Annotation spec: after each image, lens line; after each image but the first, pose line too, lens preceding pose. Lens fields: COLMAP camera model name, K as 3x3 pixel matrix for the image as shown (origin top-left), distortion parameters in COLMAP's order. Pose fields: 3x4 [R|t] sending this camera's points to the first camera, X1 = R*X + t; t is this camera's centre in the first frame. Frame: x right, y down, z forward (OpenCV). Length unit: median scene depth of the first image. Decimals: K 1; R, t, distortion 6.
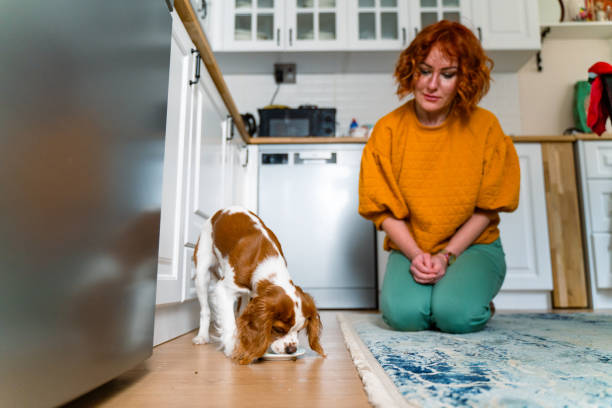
lens RADIAL K [[474.2, 0, 305.4], [0, 474.2, 203.9], [0, 0, 1]] dist [-0.002608, 0.002736]
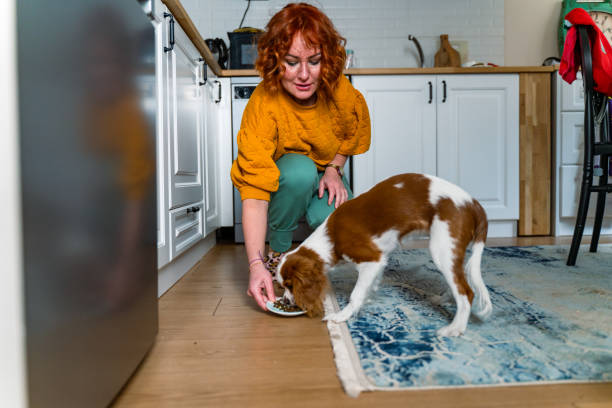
lens RADIAL K [[513.7, 0, 306.5], [0, 513.7, 202.4], [0, 0, 1]] dist [0.004696, 0.000852]
pose [[0.998513, -0.016162, 0.052069, -0.007952], [0.005186, 0.978875, 0.204396, -0.160153], [-0.054272, -0.203822, 0.977503, -0.132977]]
